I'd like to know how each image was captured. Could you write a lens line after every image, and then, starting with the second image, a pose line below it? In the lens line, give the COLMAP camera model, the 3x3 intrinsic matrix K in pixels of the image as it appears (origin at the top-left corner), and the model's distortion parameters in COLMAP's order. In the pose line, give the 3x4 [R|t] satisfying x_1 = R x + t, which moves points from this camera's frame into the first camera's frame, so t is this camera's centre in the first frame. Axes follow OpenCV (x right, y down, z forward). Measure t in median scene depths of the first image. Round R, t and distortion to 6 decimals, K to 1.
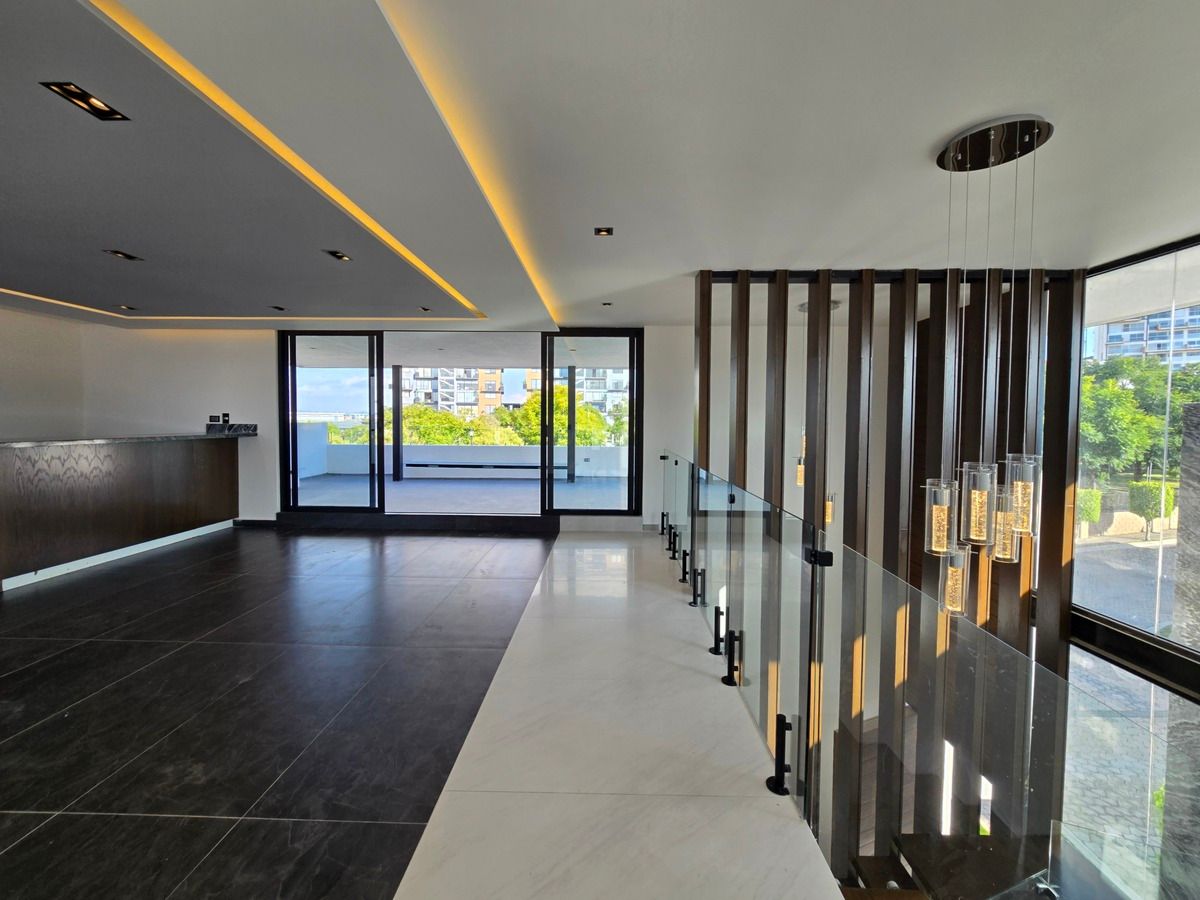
lens RADIAL K [[493.6, 0, 598.3], [0, 493.6, 438.2], [0, 0, 1]] dist [-0.005919, 0.001262]
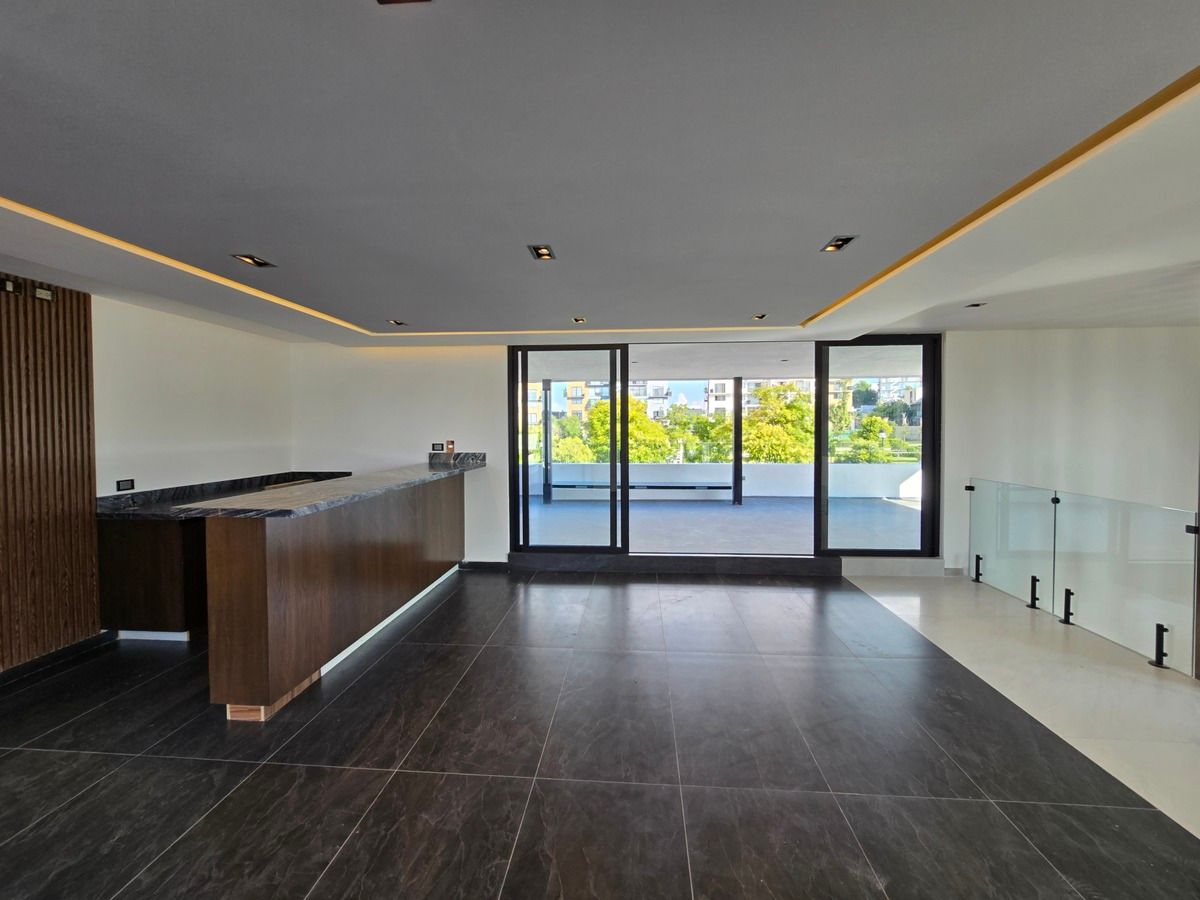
lens RADIAL K [[493.6, 0, 601.4], [0, 493.6, 438.1], [0, 0, 1]] dist [-0.005919, 0.001262]
pose [[0.998315, -0.012070, -0.056755, -0.431931], [0.011305, 0.999841, -0.013779, -0.039772], [0.056912, 0.013115, 0.998293, 0.131596]]
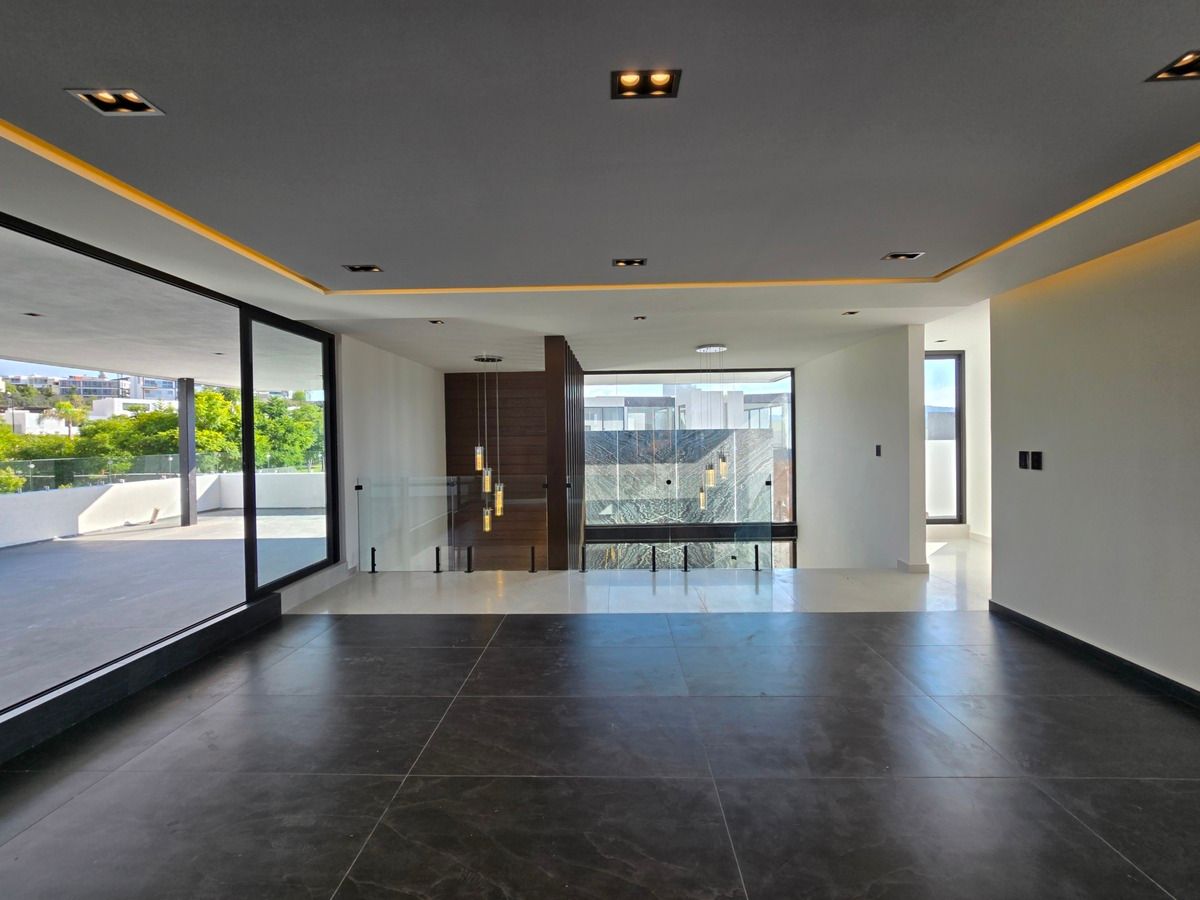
lens RADIAL K [[493.6, 0, 603.8], [0, 493.6, 443.9], [0, 0, 1]] dist [-0.005919, 0.001262]
pose [[0.005555, -0.022240, 0.999737, -0.724814], [0.050373, 0.998490, 0.021932, -0.034375], [-0.998715, 0.050238, 0.006667, 0.542406]]
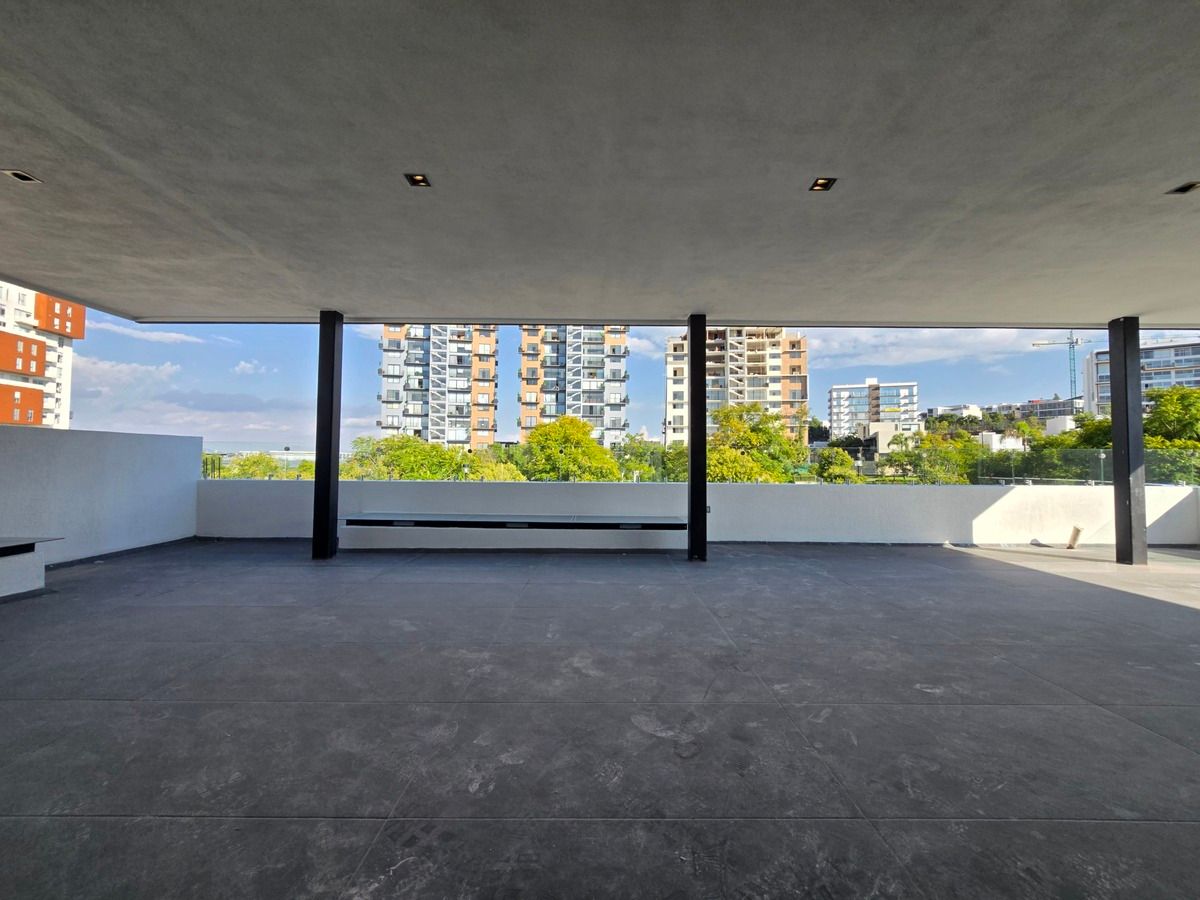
lens RADIAL K [[493.6, 0, 596.7], [0, 493.6, 440.3], [0, 0, 1]] dist [-0.005919, 0.001262]
pose [[0.999880, 0.001067, 0.015482, -0.270573], [0.000118, 0.997082, -0.076332, 0.020848], [-0.015519, 0.076324, 0.996962, 0.899298]]
